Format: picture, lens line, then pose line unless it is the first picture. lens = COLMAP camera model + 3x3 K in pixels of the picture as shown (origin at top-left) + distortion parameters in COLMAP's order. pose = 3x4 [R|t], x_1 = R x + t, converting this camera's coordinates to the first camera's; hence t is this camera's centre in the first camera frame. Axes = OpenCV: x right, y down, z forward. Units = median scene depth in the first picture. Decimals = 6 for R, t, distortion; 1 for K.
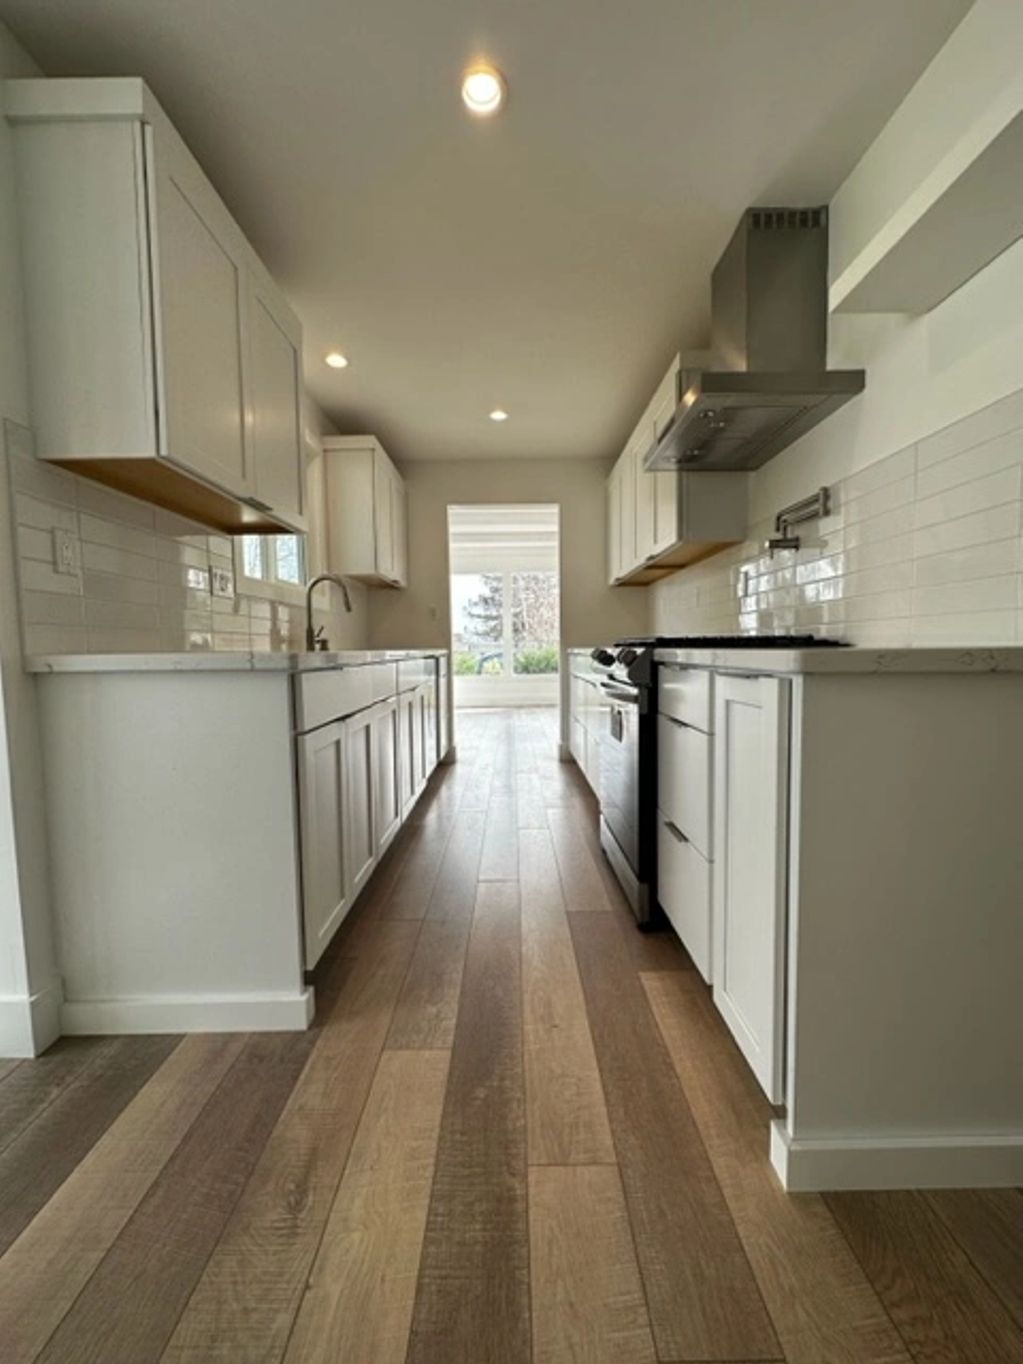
lens RADIAL K [[542.8, 0, 511.5], [0, 542.8, 682.0], [0, 0, 1]] dist [-0.001242, 0.000141]
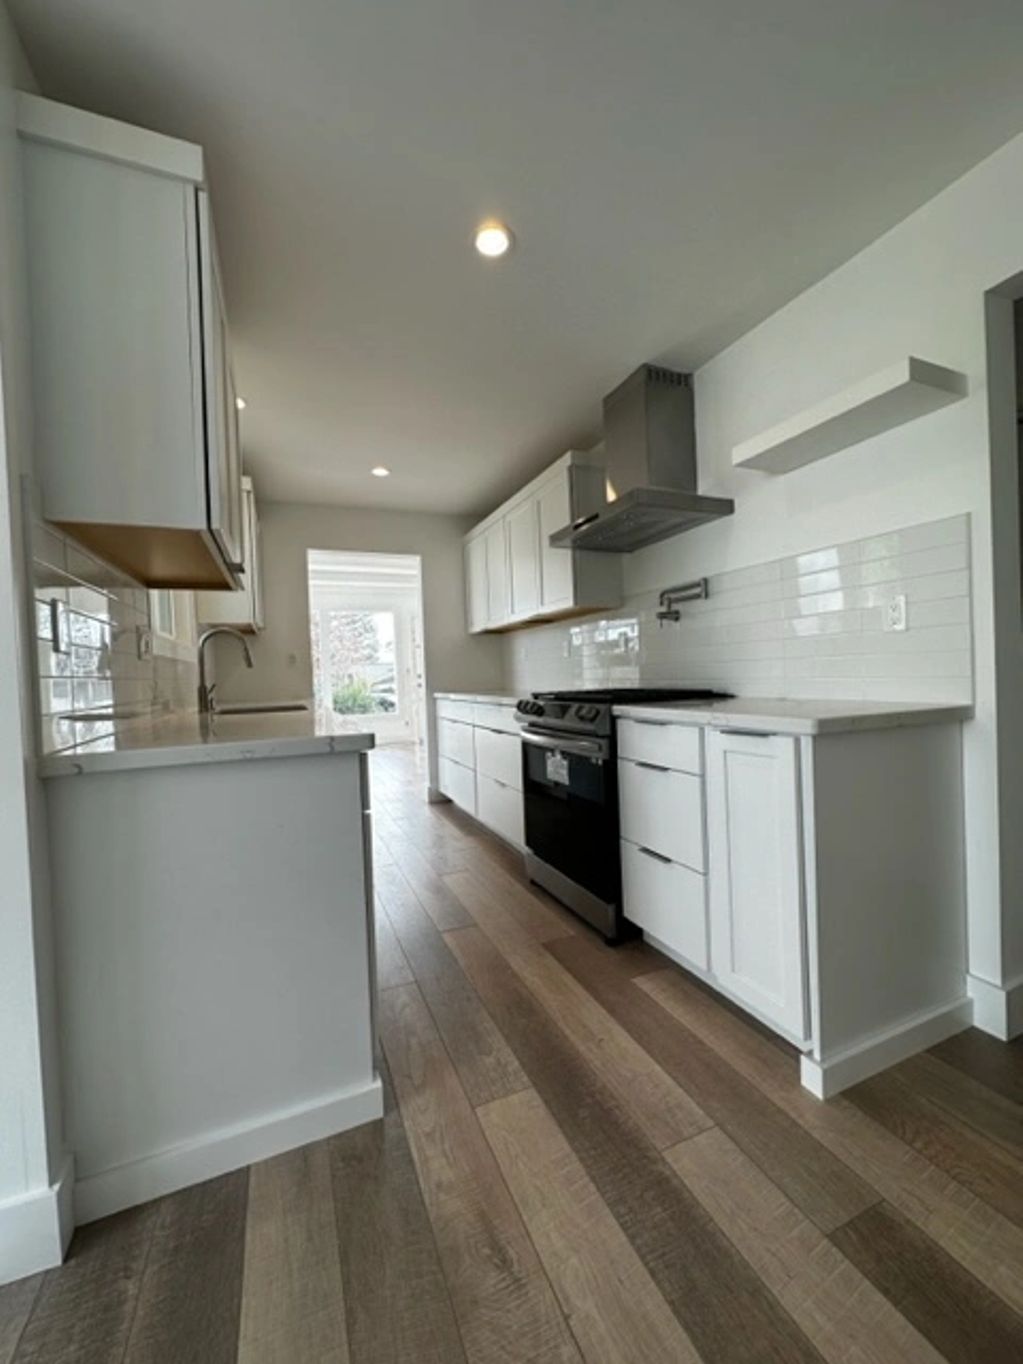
lens RADIAL K [[541.0, 0, 511.5], [0, 541.0, 682.0], [0, 0, 1]] dist [-0.001129, 0.000474]
pose [[0.920848, -0.025274, 0.389102, -0.526635], [0.047726, 0.997700, -0.048144, -0.083325], [-0.386990, 0.062904, 0.919936, -0.036760]]
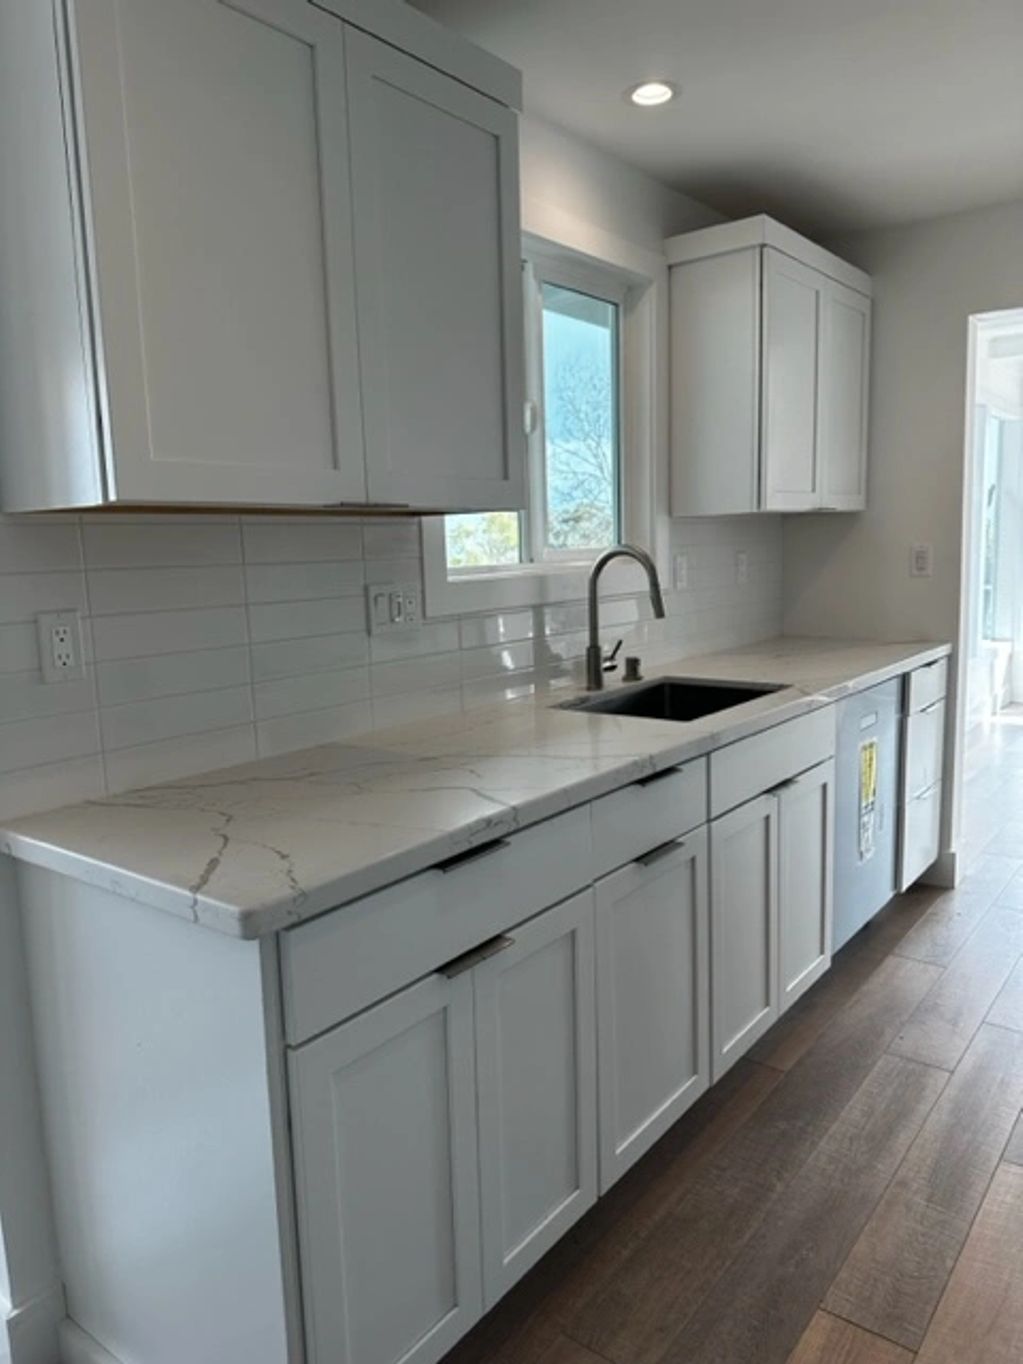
lens RADIAL K [[965.0, 0, 511.5], [0, 965.0, 682.0], [0, 0, 1]] dist [0.001151, 0.000303]
pose [[0.789413, 0.077691, -0.608927, 0.285733], [-0.019289, 0.994608, 0.101892, -0.333220], [0.613560, -0.068689, 0.786655, 0.451220]]
